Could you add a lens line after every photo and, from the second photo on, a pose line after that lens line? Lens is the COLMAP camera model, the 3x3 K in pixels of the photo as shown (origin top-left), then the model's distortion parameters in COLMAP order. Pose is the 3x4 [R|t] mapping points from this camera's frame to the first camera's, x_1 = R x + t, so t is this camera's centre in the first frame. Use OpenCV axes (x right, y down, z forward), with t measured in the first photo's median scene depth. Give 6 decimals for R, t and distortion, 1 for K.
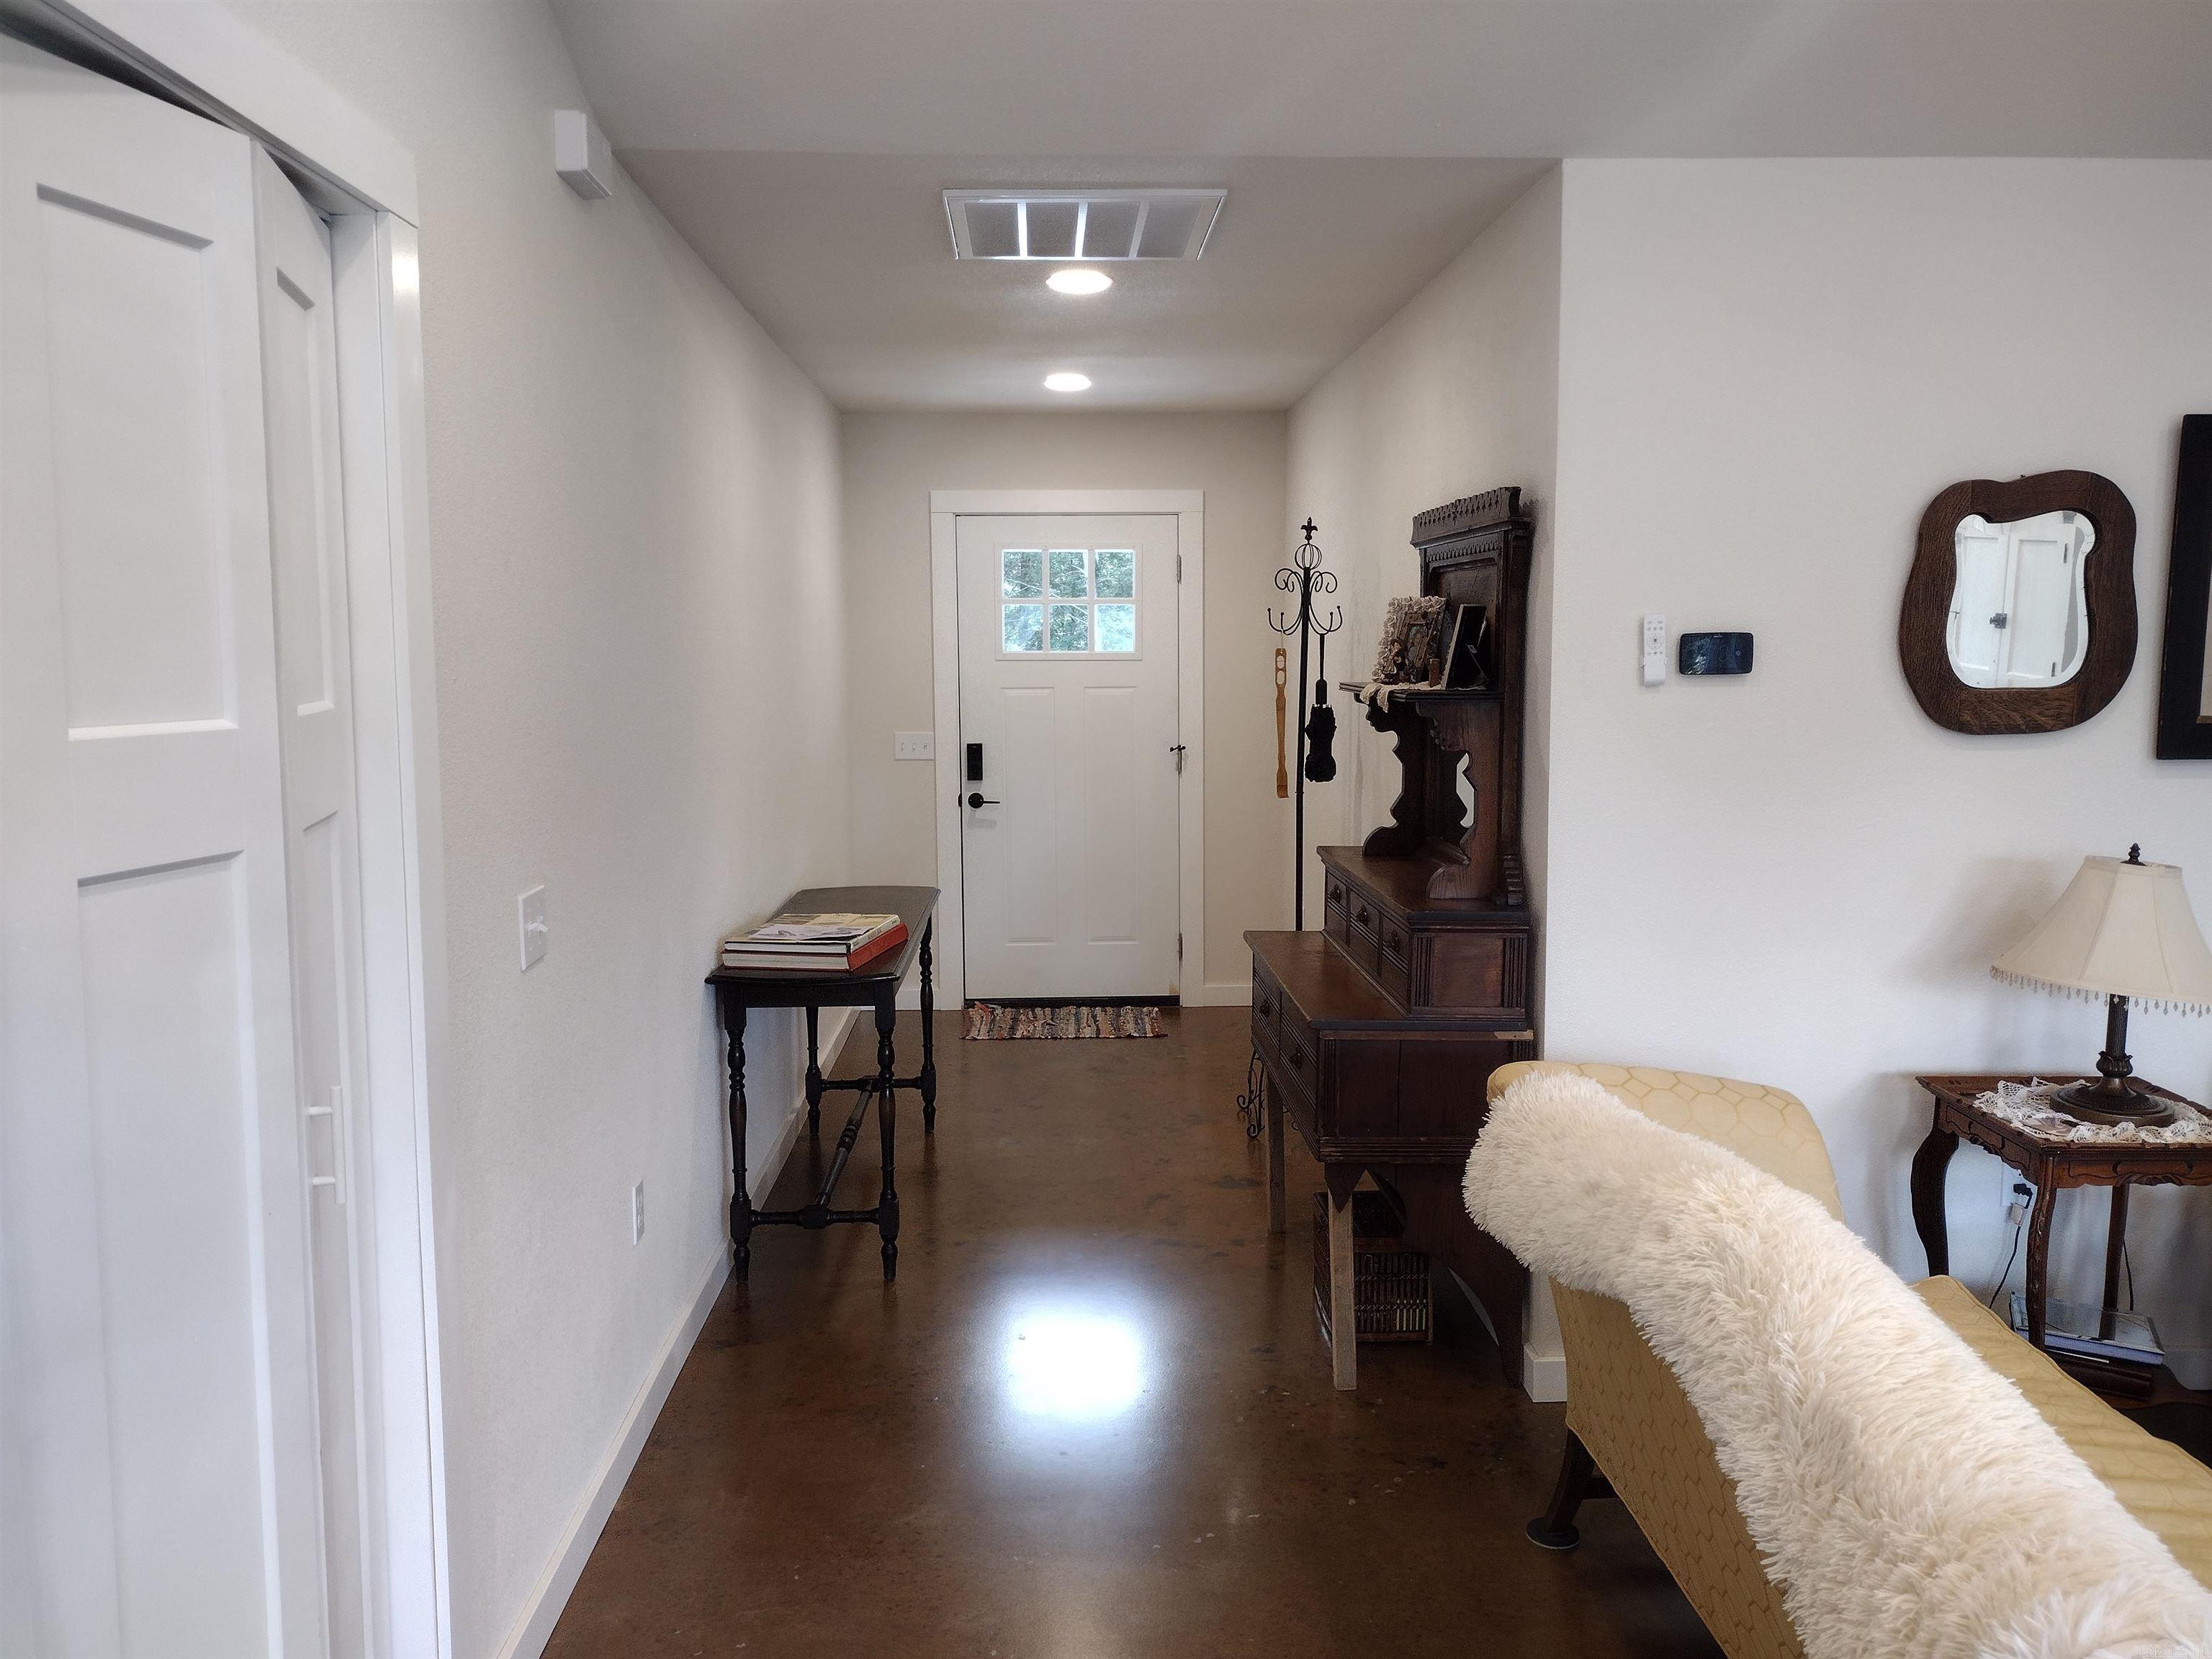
lens RADIAL K [[1648.6, 0, 1100.2], [0, 1648.6, 825.6], [0, 0, 1]] dist [0.053563, -0.070343]
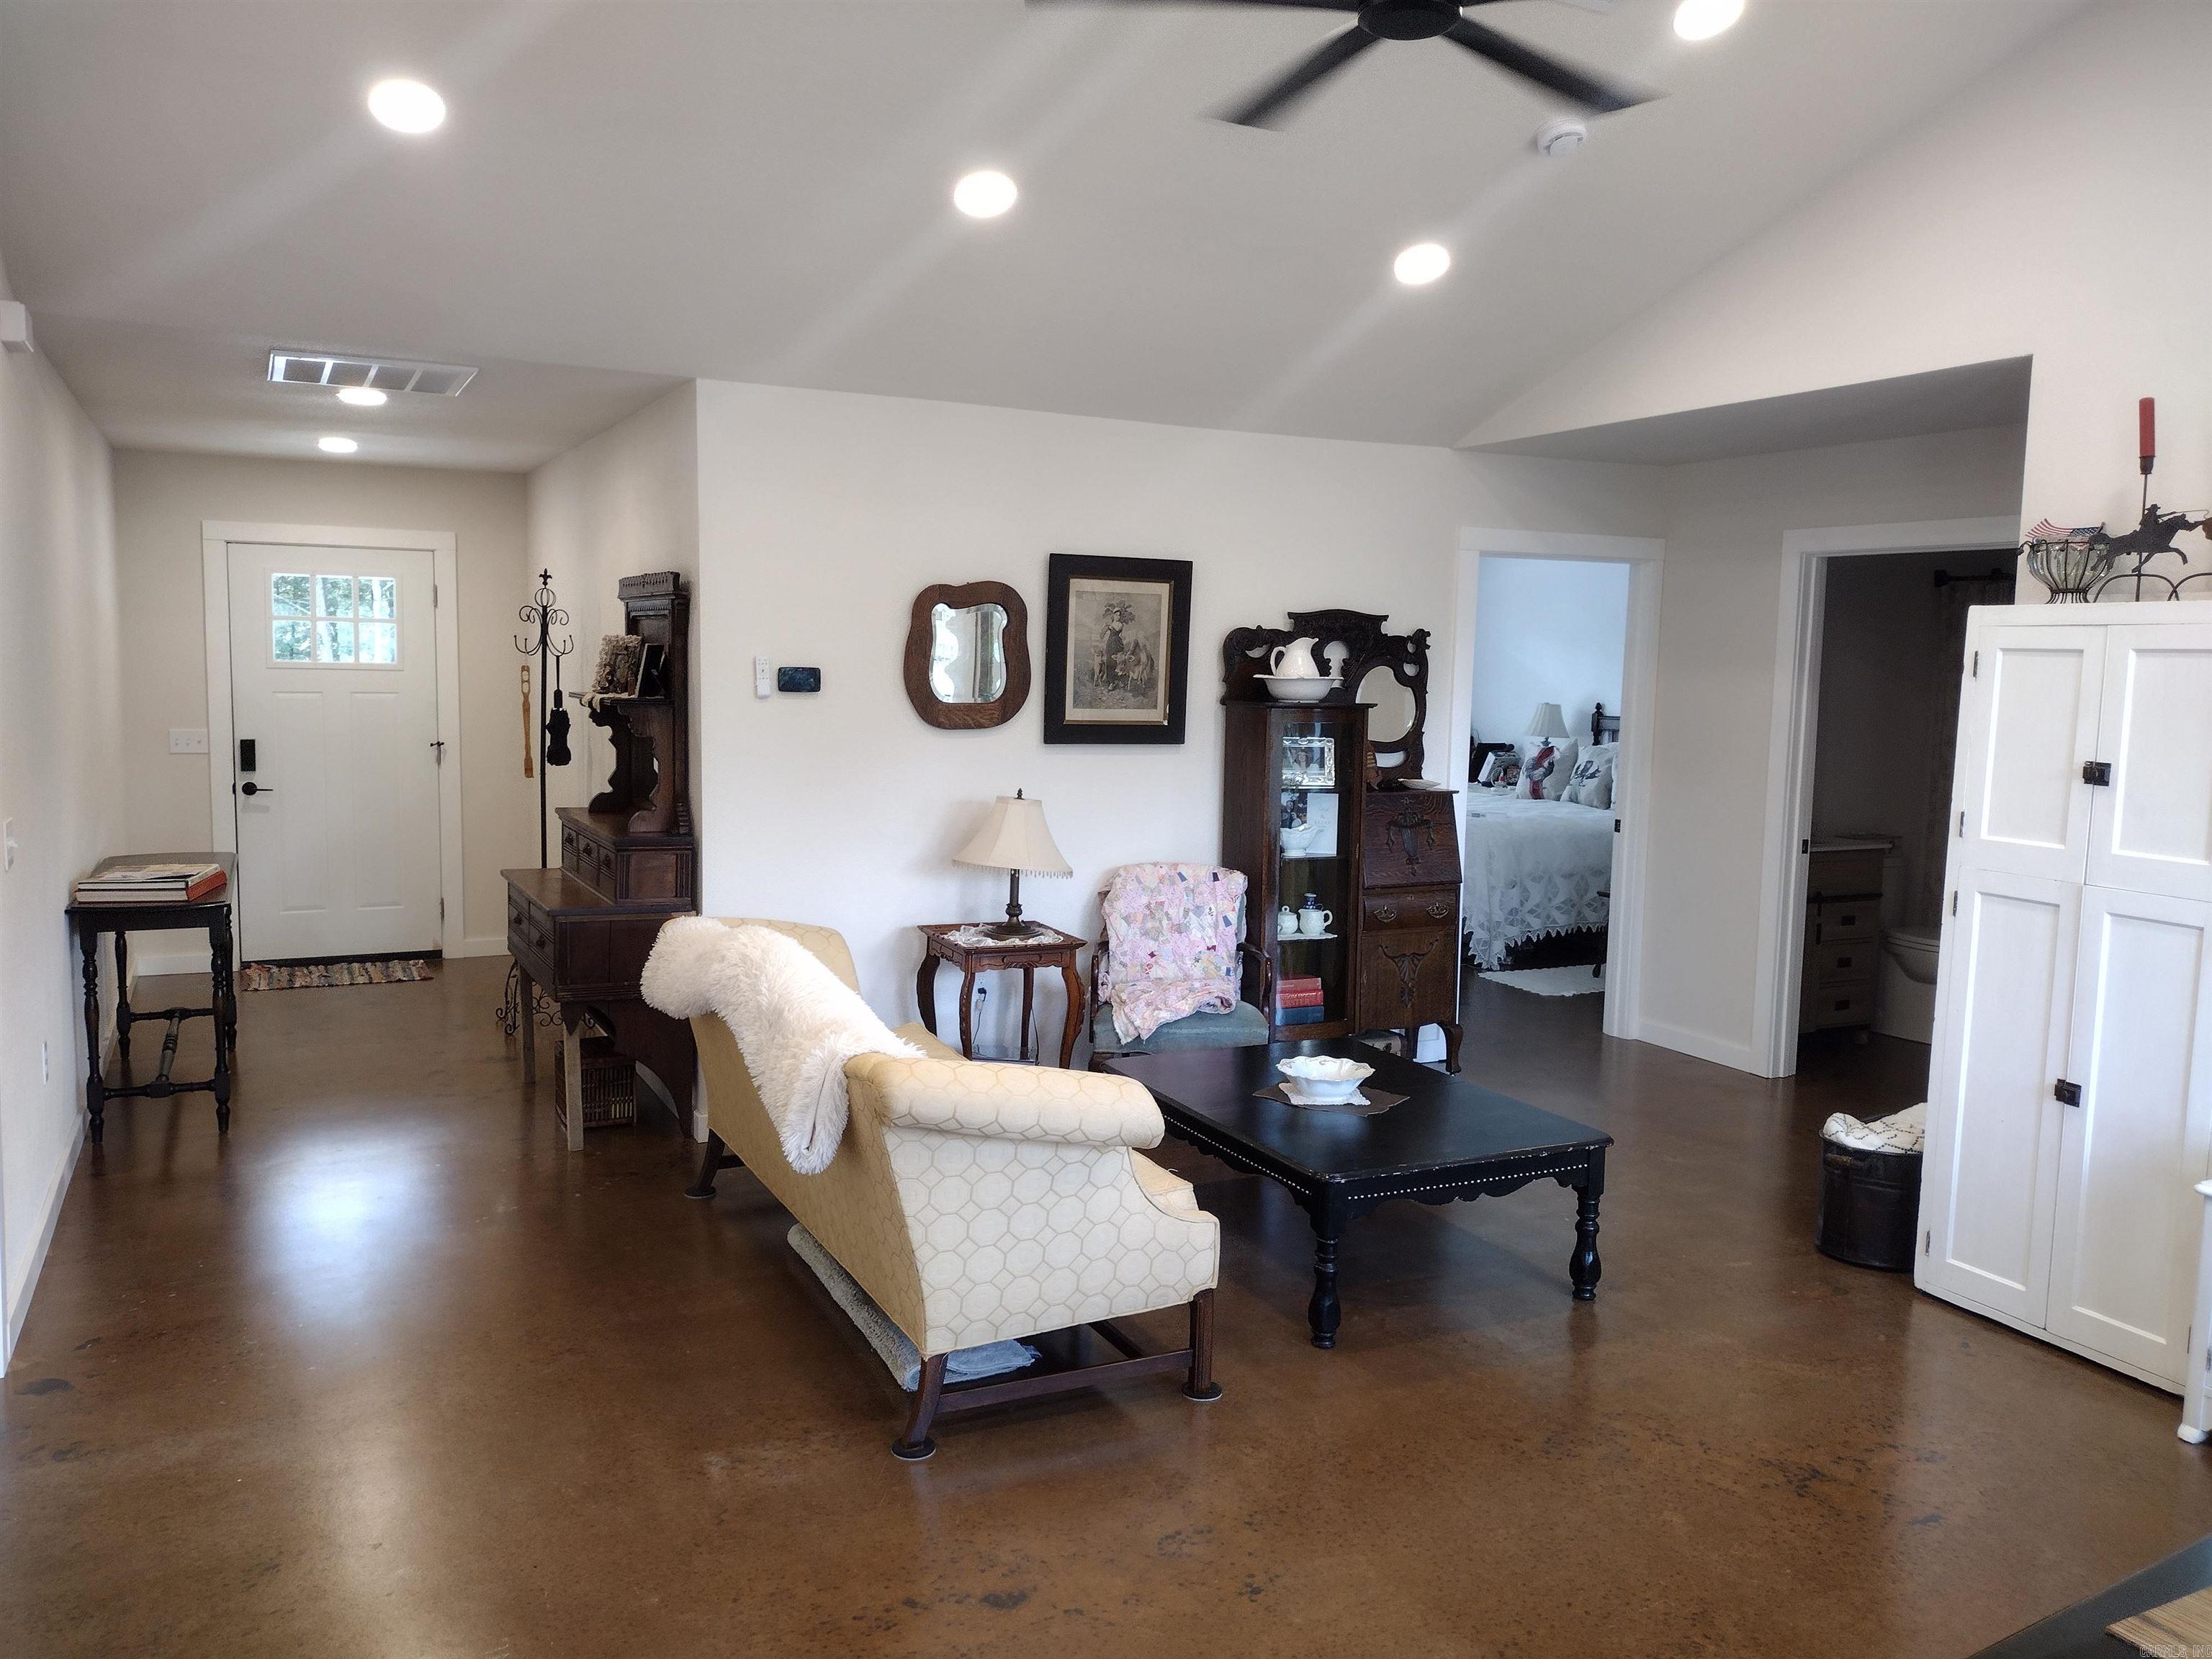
lens RADIAL K [[1648.6, 0, 1097.6], [0, 1648.6, 813.6], [0, 0, 1]] dist [0.053563, -0.070343]
pose [[0.905445, -0.015424, 0.424184, -0.056886], [0.021679, 0.999716, -0.009924, 0.047771], [-0.423911, 0.018182, 0.905522, -0.550662]]
